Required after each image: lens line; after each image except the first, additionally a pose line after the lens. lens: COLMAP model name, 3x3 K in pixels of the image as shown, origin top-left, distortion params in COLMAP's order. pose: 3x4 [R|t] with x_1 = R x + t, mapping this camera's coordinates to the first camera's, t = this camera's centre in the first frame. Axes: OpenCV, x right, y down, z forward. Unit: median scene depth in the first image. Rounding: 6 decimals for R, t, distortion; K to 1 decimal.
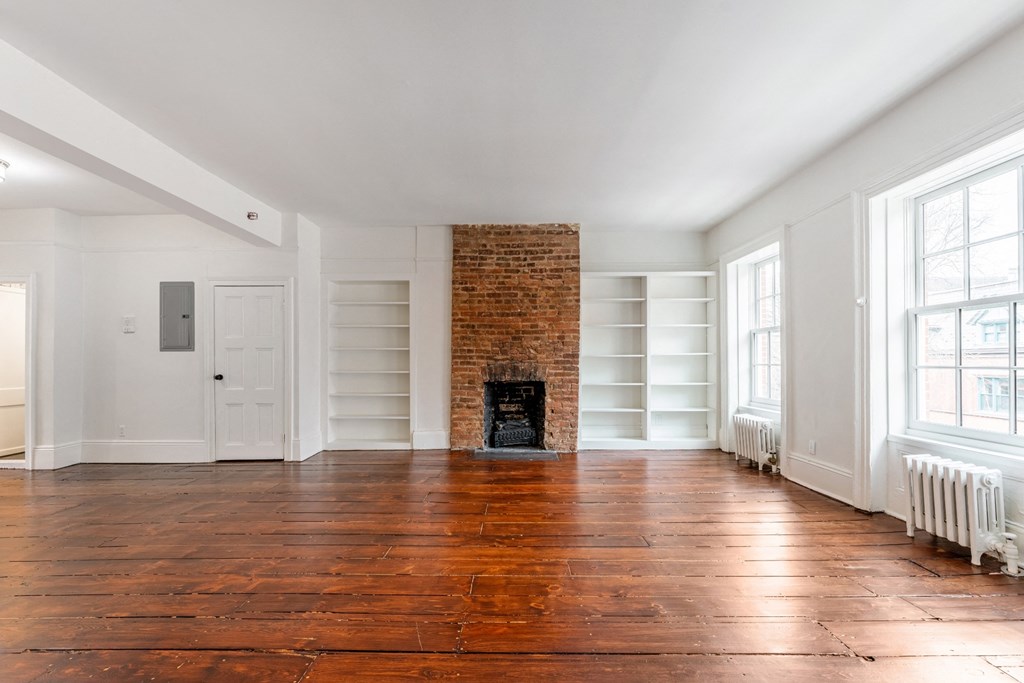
lens RADIAL K [[422.4, 0, 487.9], [0, 422.4, 358.4], [0, 0, 1]] dist [0.000268, -0.000051]
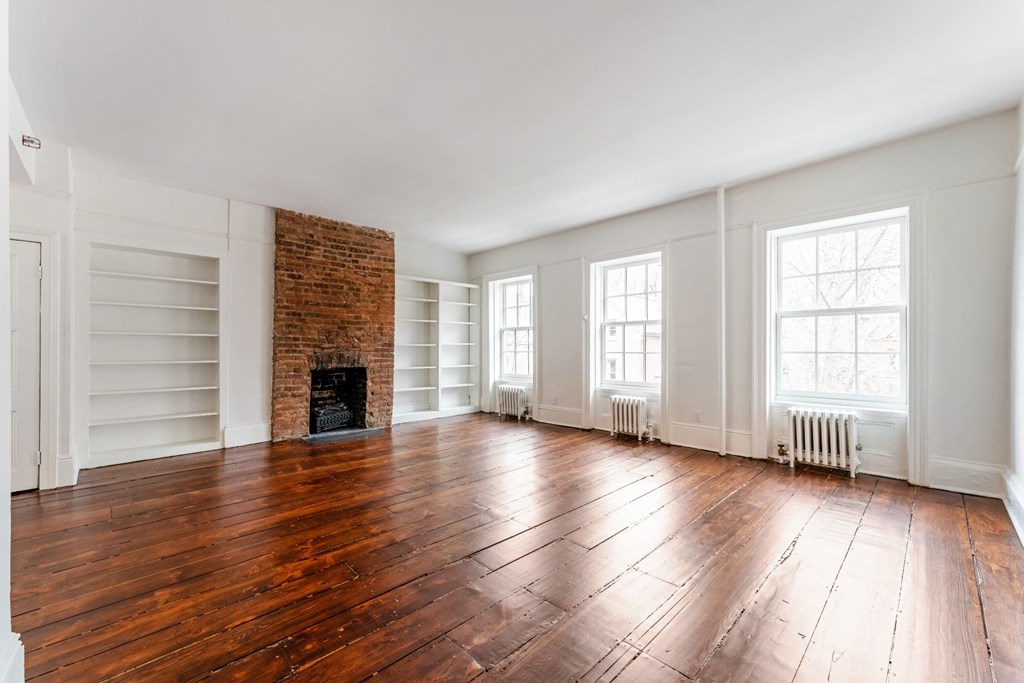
lens RADIAL K [[417.1, 0, 478.0], [0, 417.1, 348.5], [0, 0, 1]] dist [-0.000645, -0.000172]
pose [[0.728833, 0.001916, 0.684688, -0.406503], [-0.005714, 0.999978, 0.003284, -0.000841], [-0.684667, -0.006306, 0.728828, -0.008936]]
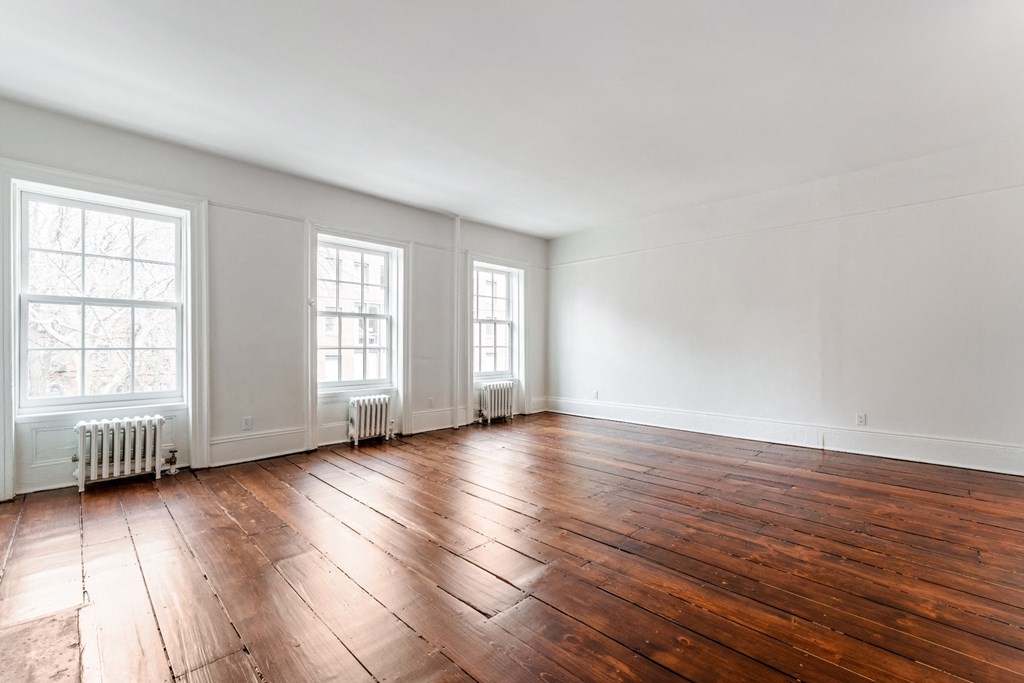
lens RADIAL K [[459.8, 0, 512.0], [0, 459.8, 341.5], [0, 0, 1]] dist [0.009088, 0.000116]
pose [[-0.755754, 0.006920, 0.654819, -0.349522], [-0.005562, 0.999840, -0.016985, 0.011284], [-0.654832, -0.016479, -0.755595, 0.969986]]
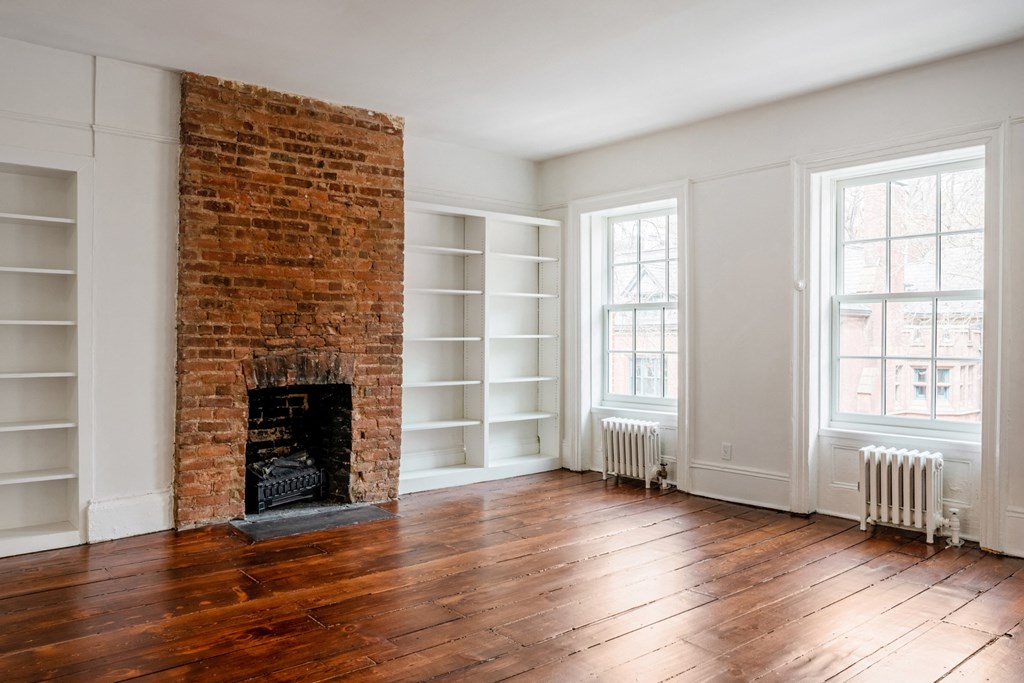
lens RADIAL K [[756.7, 0, 454.9], [0, 756.7, 343.9], [0, 0, 1]] dist [-0.001039, -0.002105]
pose [[0.770355, -0.003849, 0.637604, -0.408322], [-0.006167, 0.999890, 0.013487, -0.014351], [-0.637586, -0.014321, 0.770246, 0.123234]]
